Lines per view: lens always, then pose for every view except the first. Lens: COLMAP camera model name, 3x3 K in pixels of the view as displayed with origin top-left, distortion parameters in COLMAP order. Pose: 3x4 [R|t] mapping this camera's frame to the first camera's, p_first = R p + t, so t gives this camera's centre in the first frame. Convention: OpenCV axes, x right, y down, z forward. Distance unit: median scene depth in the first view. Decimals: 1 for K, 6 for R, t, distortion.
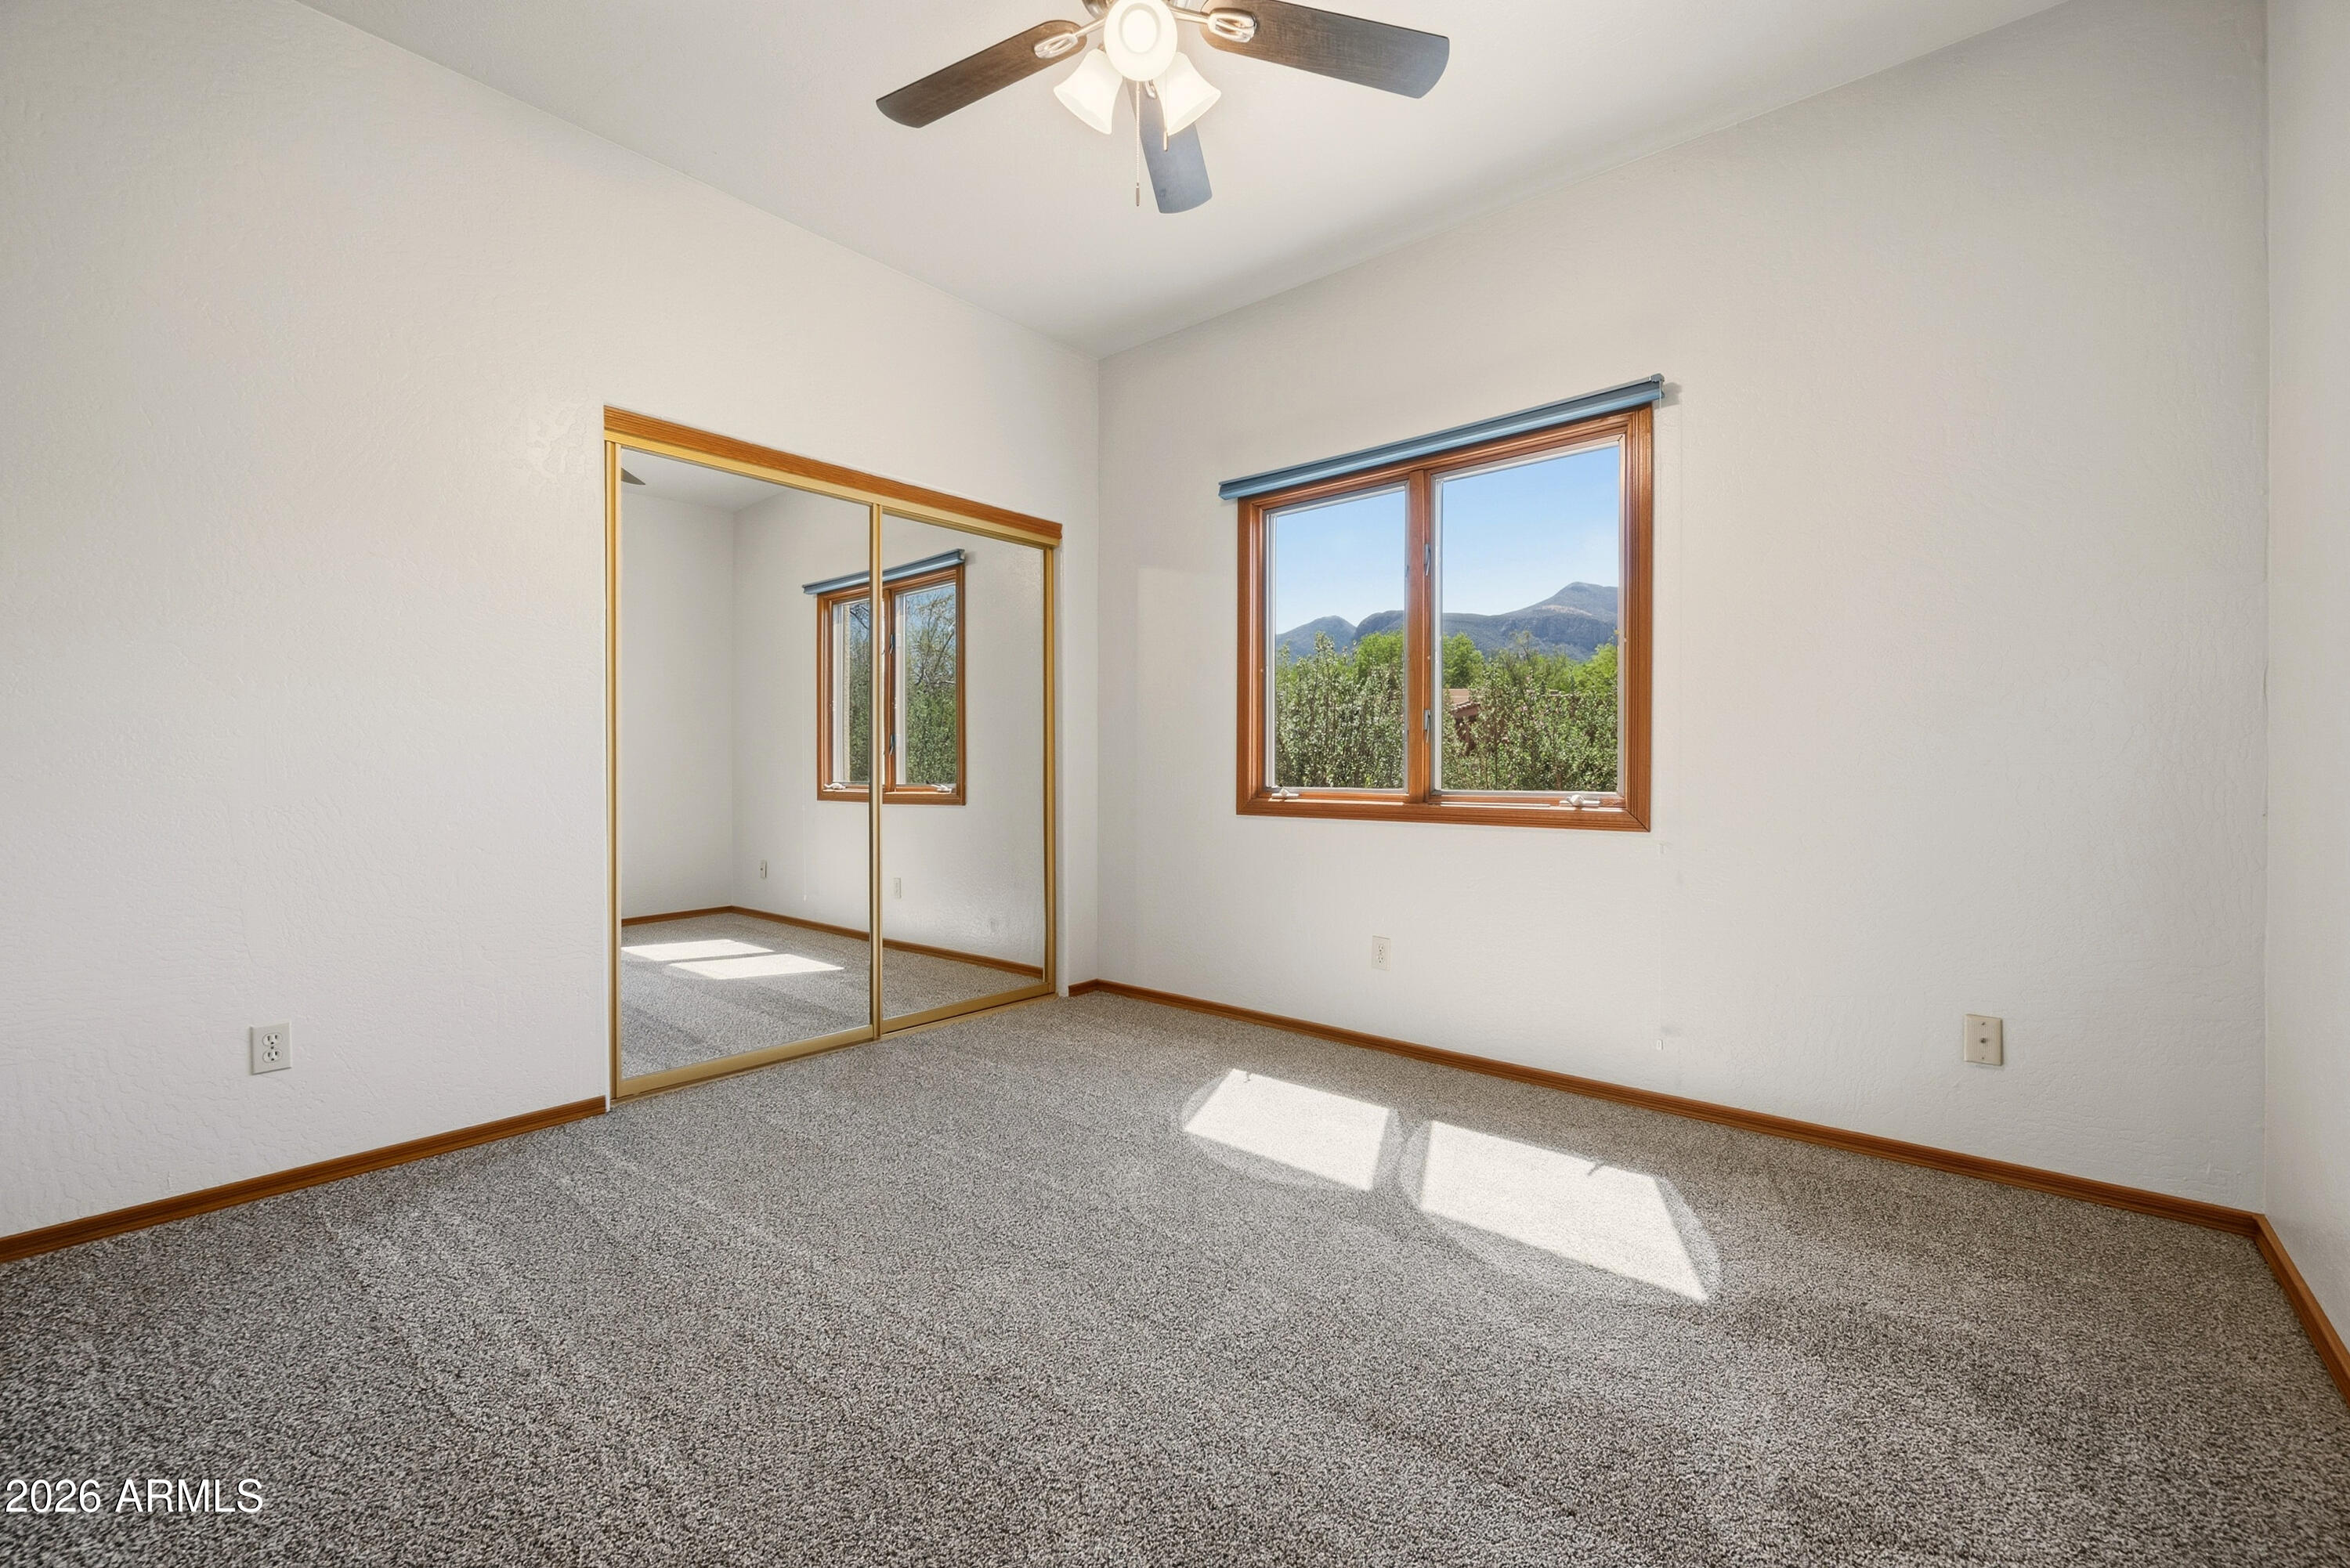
lens RADIAL K [[951.5, 0, 1175.0], [0, 951.5, 778.5], [0, 0, 1]] dist [-0.005289, 0.000059]
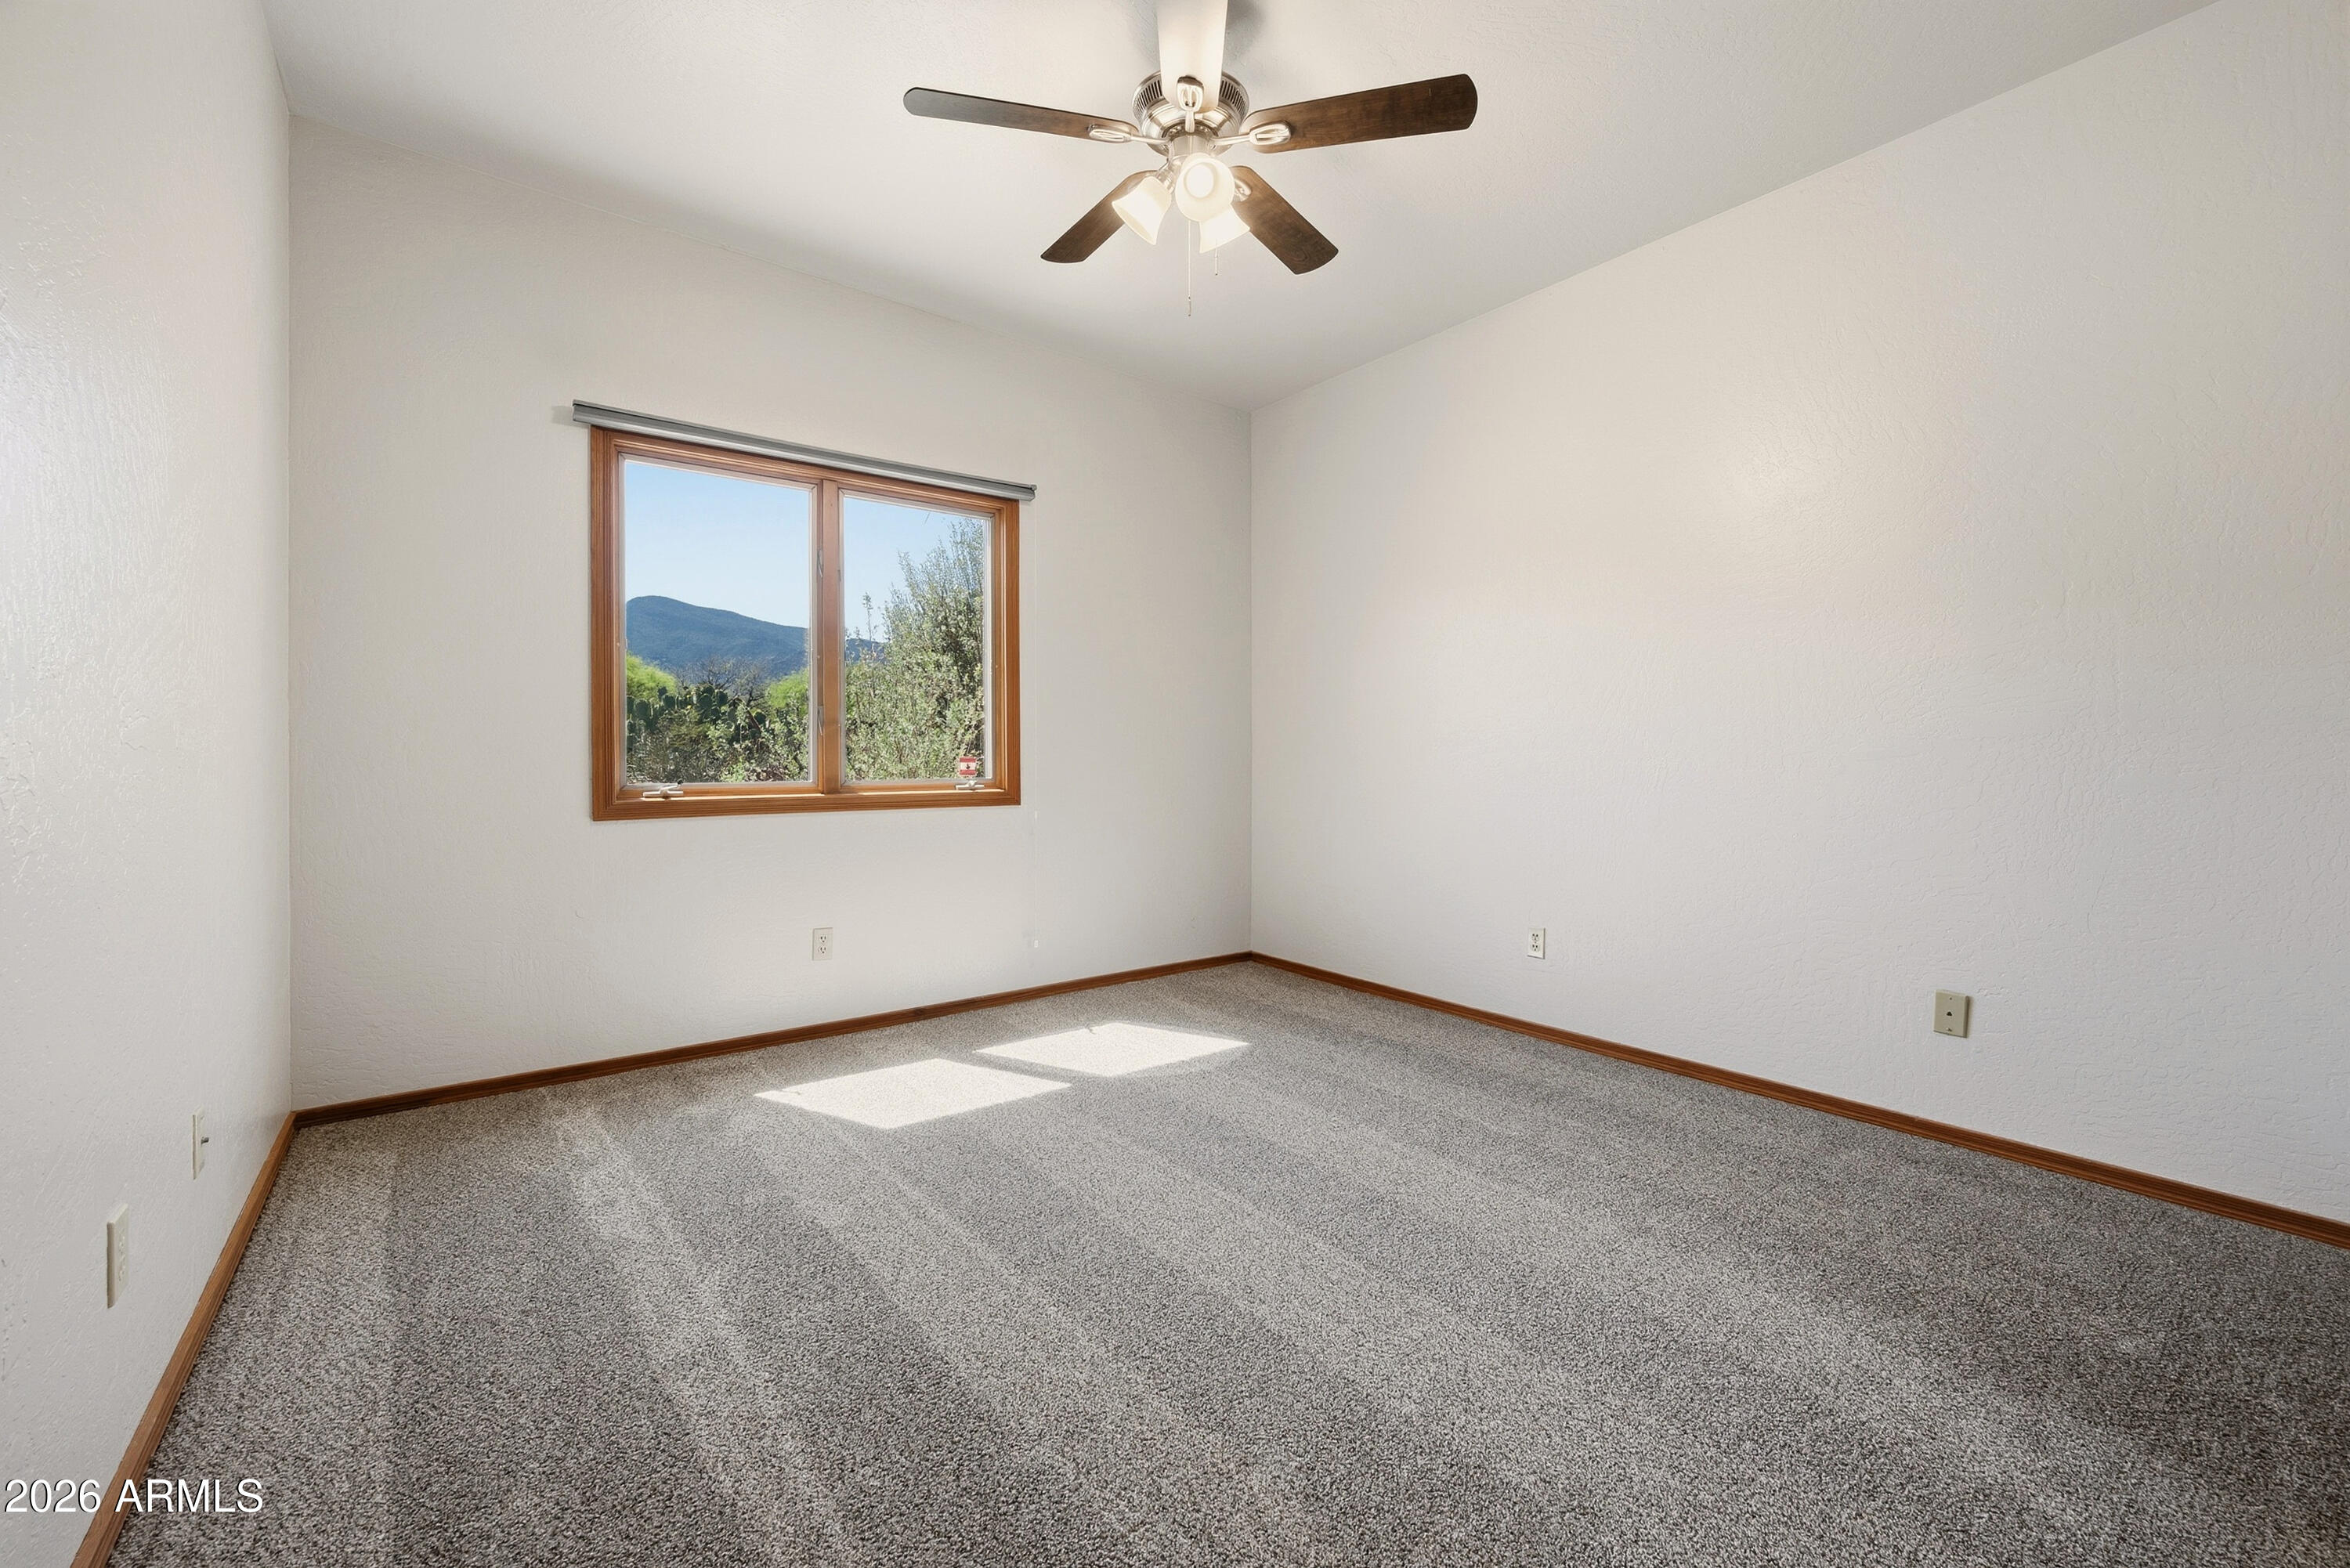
lens RADIAL K [[951.5, 0, 1176.2], [0, 951.5, 773.7], [0, 0, 1]] dist [-0.005289, 0.000059]
pose [[0.209031, -0.021811, 0.977666, -0.698274], [0.012290, 0.999731, 0.019675, -0.012181], [-0.977832, 0.007903, 0.209243, 0.399818]]
